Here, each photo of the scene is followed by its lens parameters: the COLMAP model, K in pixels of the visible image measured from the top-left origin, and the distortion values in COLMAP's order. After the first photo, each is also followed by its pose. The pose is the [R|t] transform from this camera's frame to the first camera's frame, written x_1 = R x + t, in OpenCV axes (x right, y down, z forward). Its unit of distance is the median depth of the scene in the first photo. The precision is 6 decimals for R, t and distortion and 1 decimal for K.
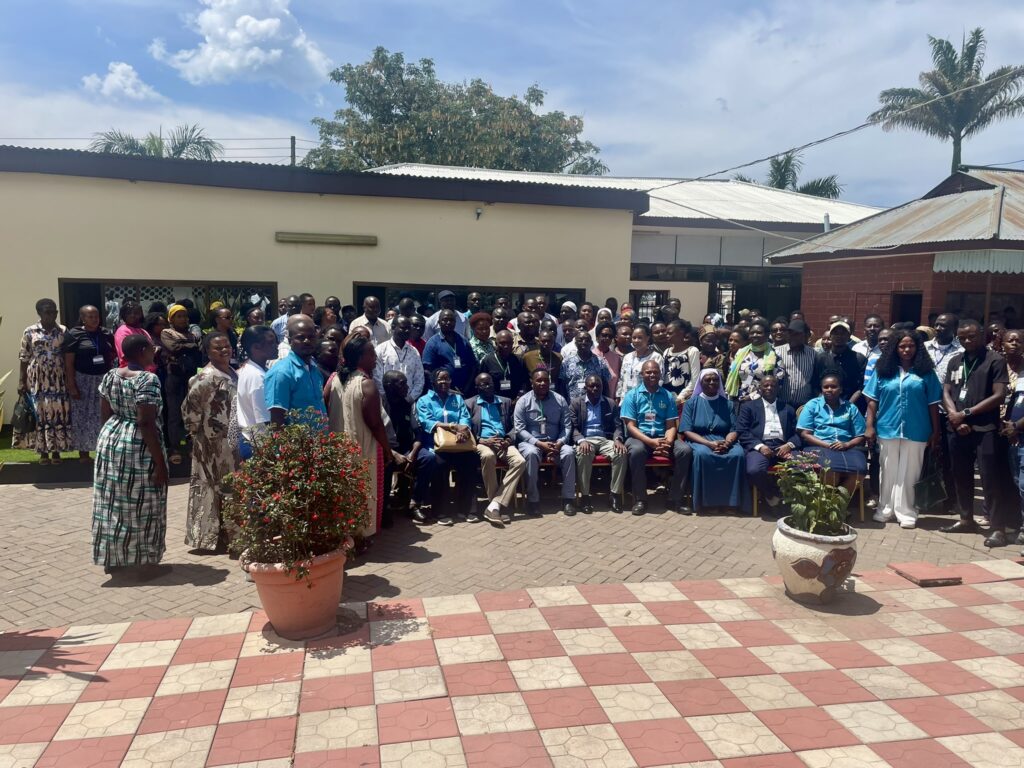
lens RADIAL K [[763.0, 0, 491.3], [0, 763.0, 379.4], [0, 0, 1]] dist [0.094710, -0.111738]
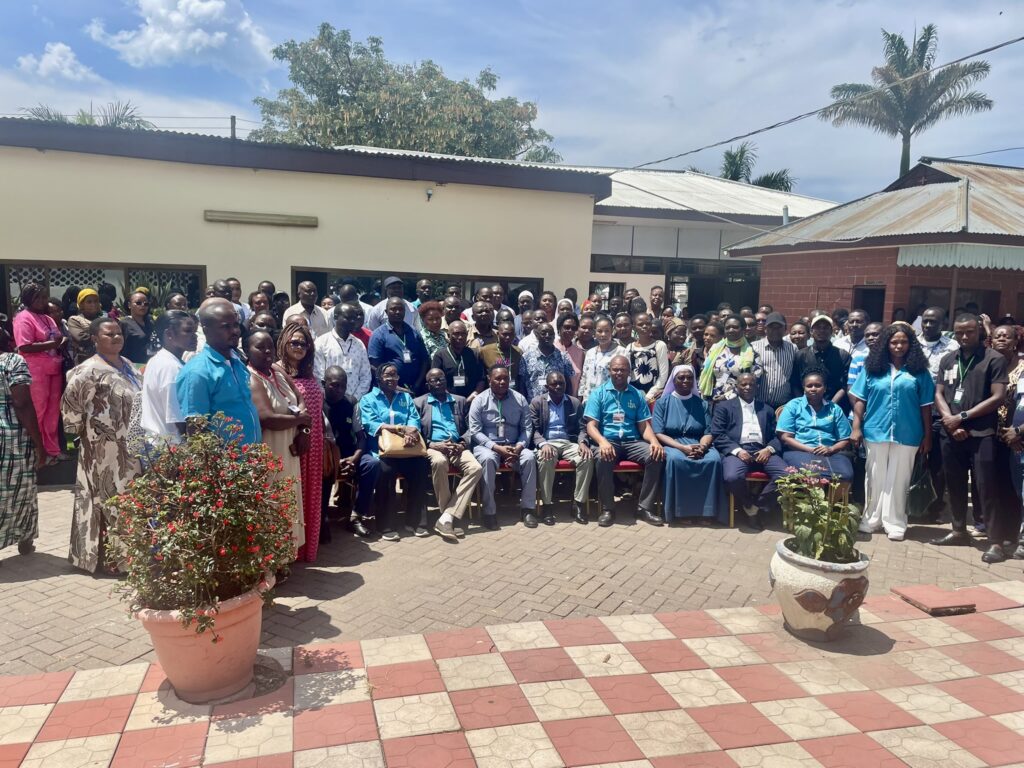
lens RADIAL K [[763.0, 0, 491.3], [0, 763.0, 379.4], [0, 0, 1]] dist [0.094710, -0.111738]
pose [[0.997805, 0.004755, 0.066054, -0.003531], [-0.005410, 0.999938, 0.009739, -0.004838], [-0.066004, -0.010075, 0.997769, 0.105948]]
